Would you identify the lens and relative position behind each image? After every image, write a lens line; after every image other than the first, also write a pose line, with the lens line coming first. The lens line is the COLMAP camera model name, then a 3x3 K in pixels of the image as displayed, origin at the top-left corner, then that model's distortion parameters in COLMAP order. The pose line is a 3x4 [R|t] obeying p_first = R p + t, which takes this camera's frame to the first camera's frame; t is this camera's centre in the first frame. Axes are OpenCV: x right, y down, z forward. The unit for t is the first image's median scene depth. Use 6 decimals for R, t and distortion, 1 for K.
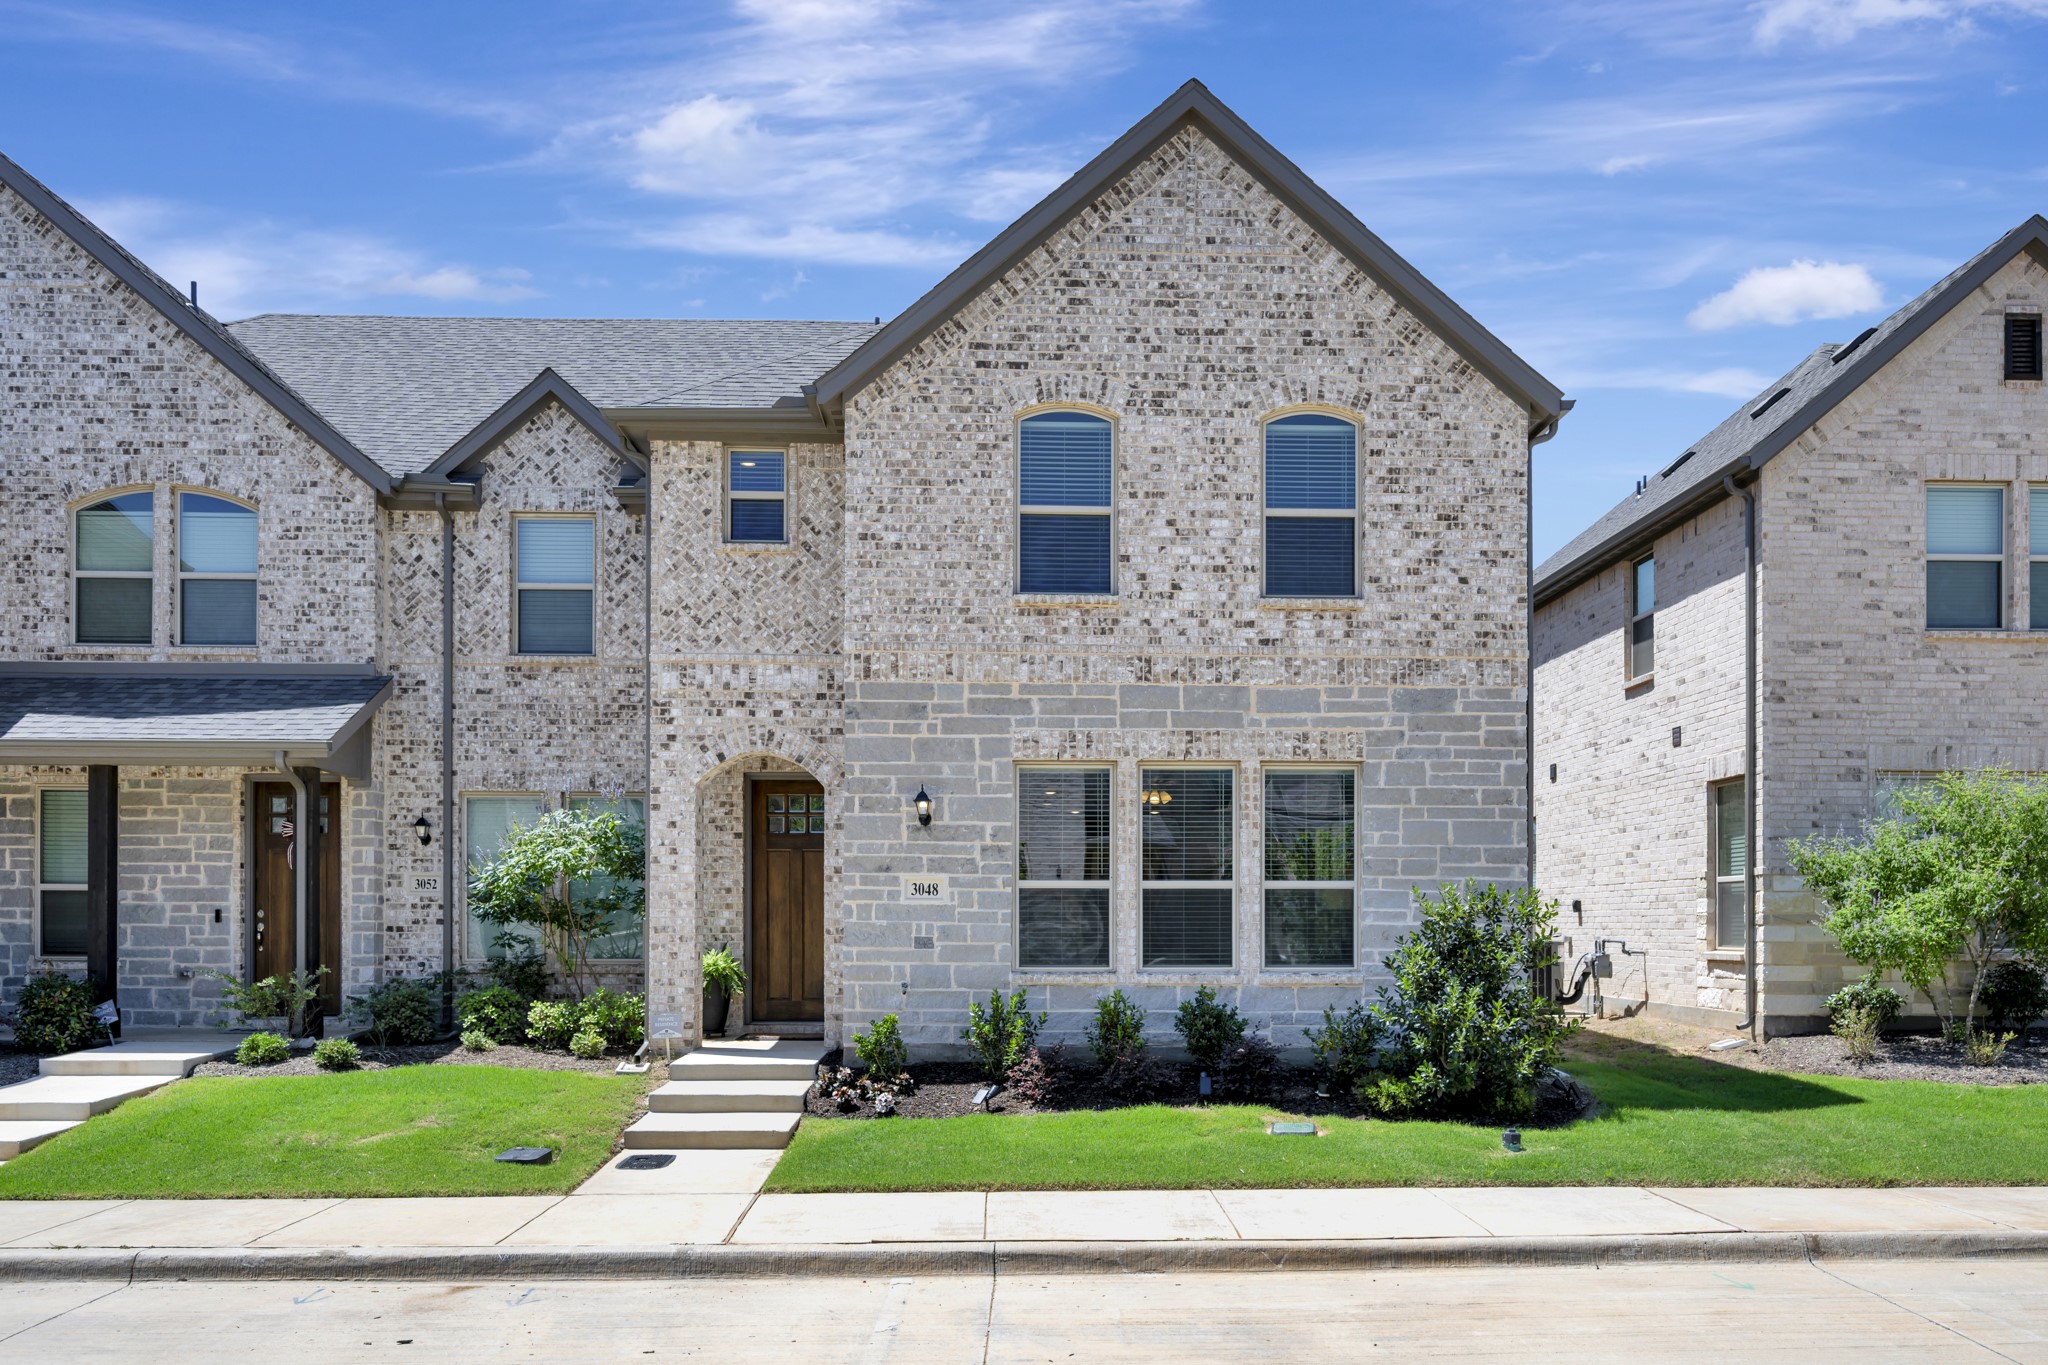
lens RADIAL K [[1595.0, 0, 1051.0], [0, 1595.0, 1032.1], [0, 0, 1]] dist [-0.001672, -0.006118]
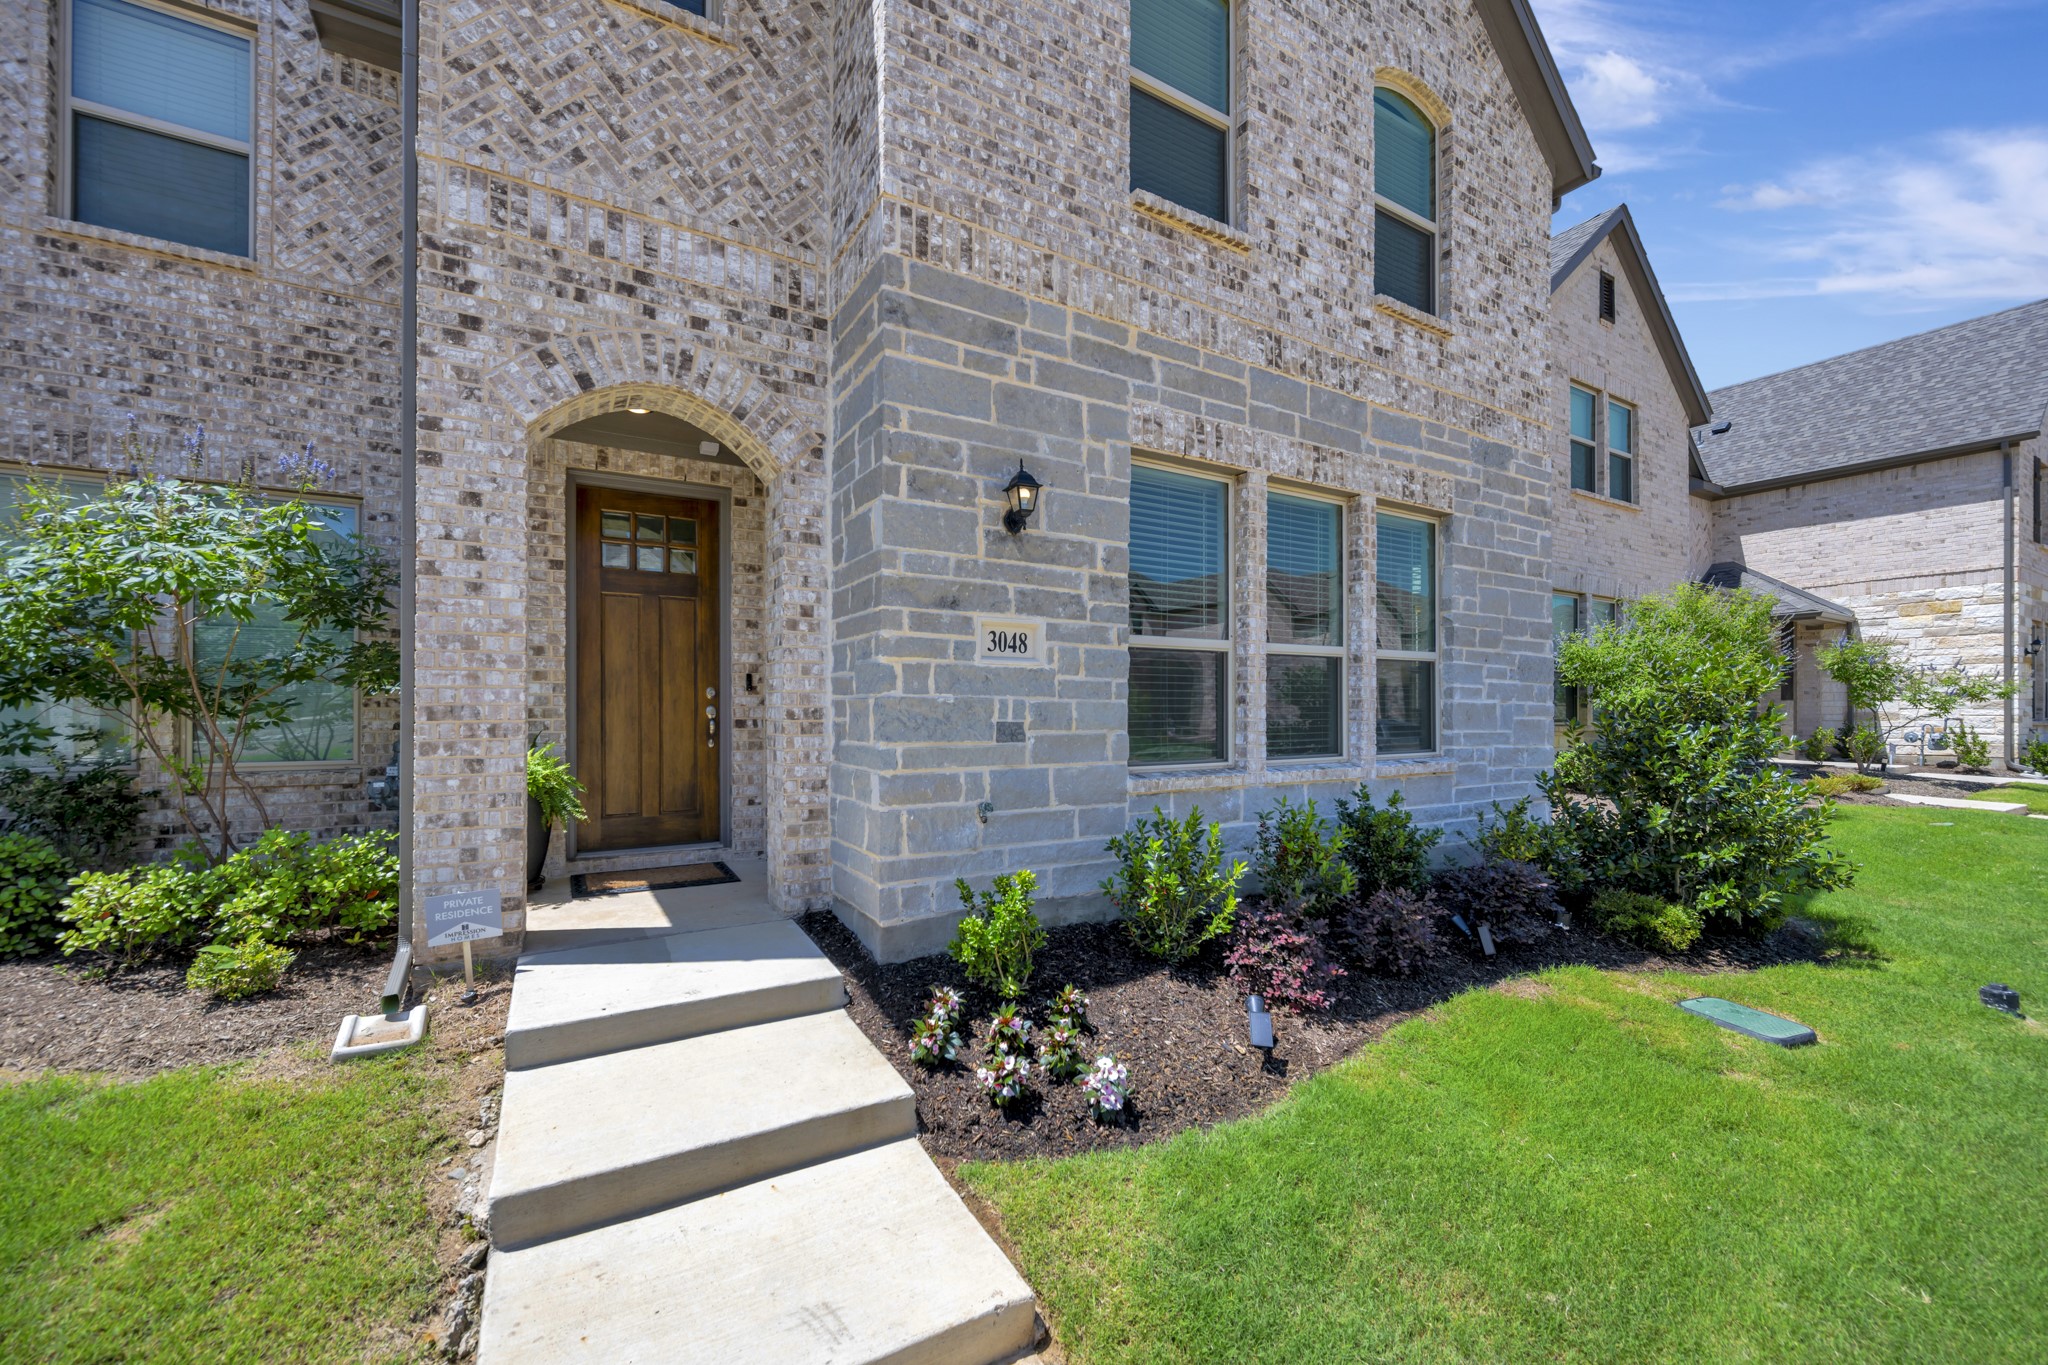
lens RADIAL K [[818.9, 0, 1046.3], [0, 818.9, 729.4], [0, 0, 1]] dist [-0.004212, 0.000088]
pose [[0.876774, -0.014956, 0.480669, -0.208066], [0.035880, 0.998765, -0.034373, -0.045024], [-0.479562, 0.047384, 0.876228, 0.710725]]
